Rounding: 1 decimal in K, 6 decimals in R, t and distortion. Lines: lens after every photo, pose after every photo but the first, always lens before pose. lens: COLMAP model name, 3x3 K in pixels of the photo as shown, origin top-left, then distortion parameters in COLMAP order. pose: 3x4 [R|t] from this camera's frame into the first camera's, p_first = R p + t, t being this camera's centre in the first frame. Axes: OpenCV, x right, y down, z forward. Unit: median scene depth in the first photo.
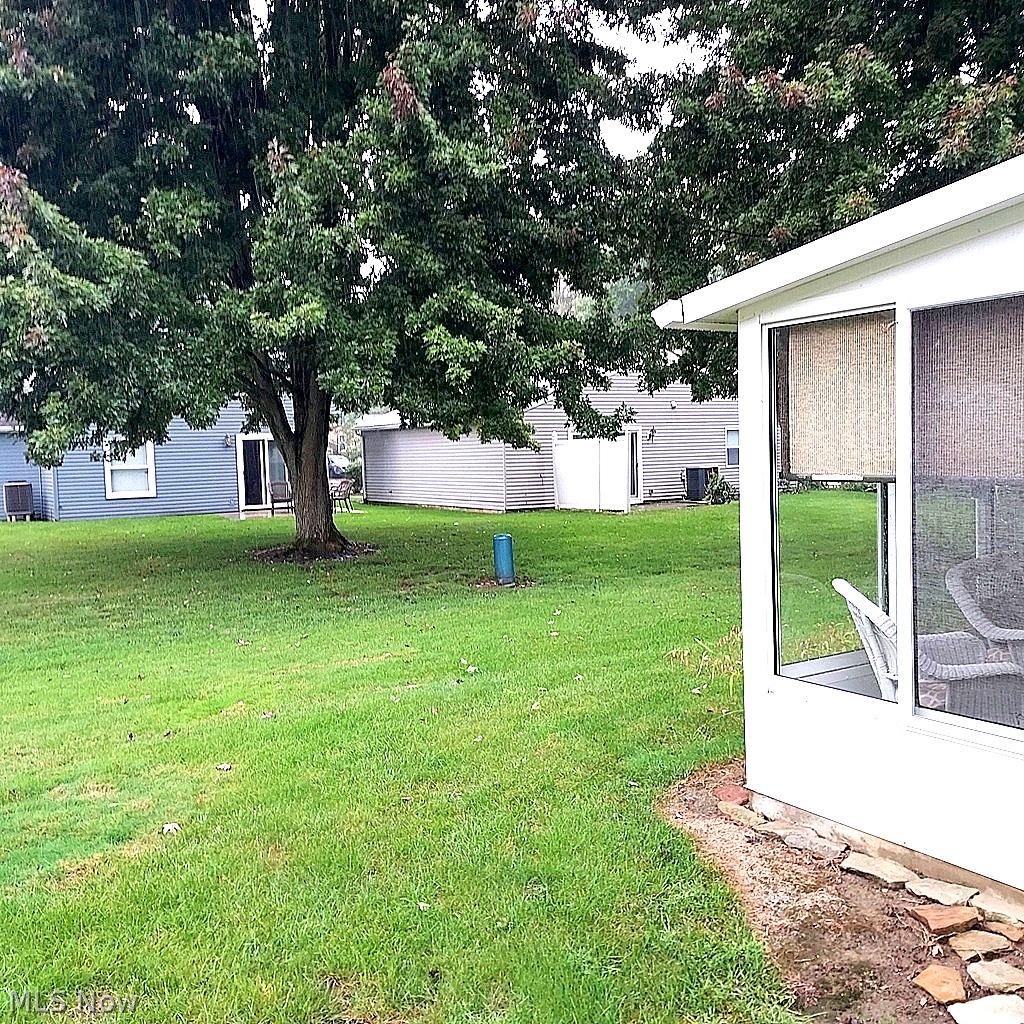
lens RADIAL K [[981.5, 0, 512.0], [0, 981.5, 512.0], [0, 0, 1]] dist [0.016894, 0.028829]
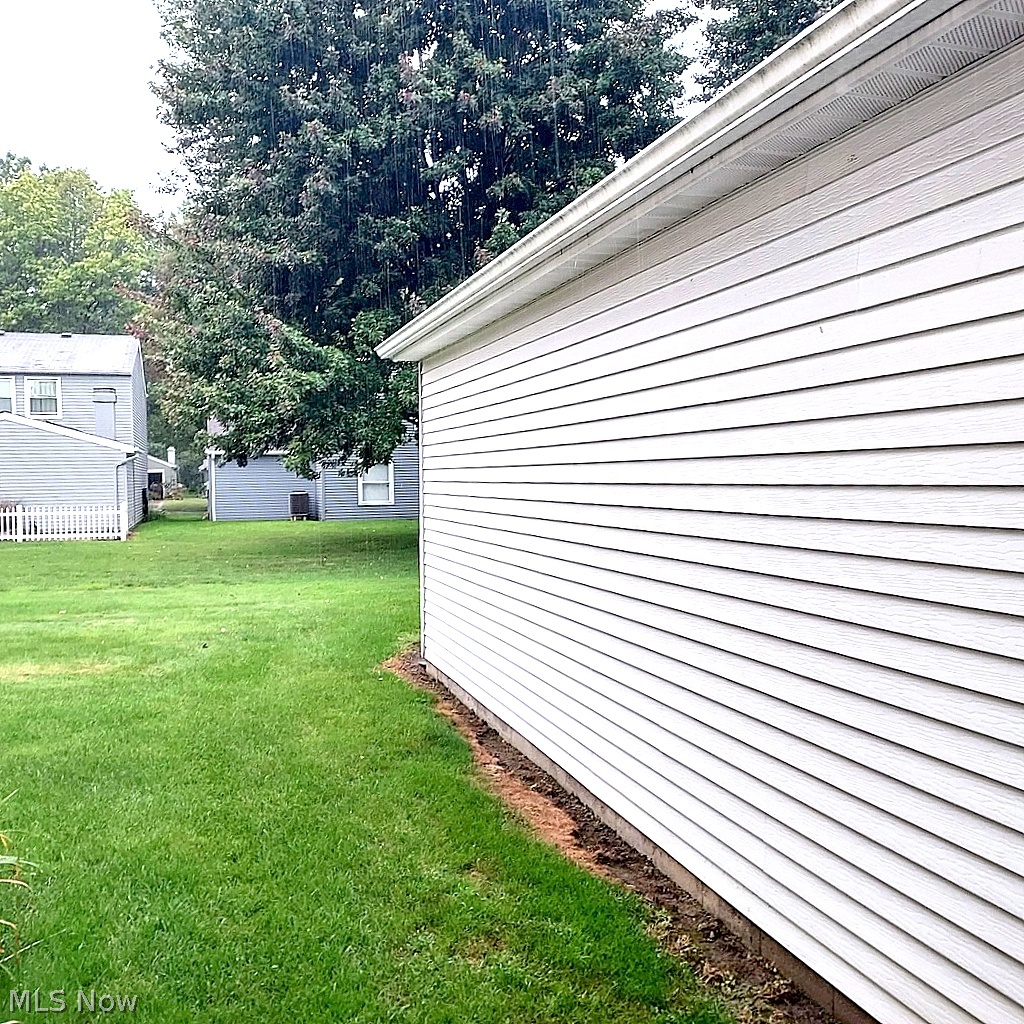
lens RADIAL K [[1012.9, 0, 512.0], [0, 1012.9, 512.0], [0, 0, 1]] dist [0.124983, -0.235085]
pose [[0.960501, 0.029171, -0.276745, 0.379690], [-0.035924, 0.999167, -0.019363, 0.033298], [0.275949, 0.028540, 0.960748, -0.585904]]
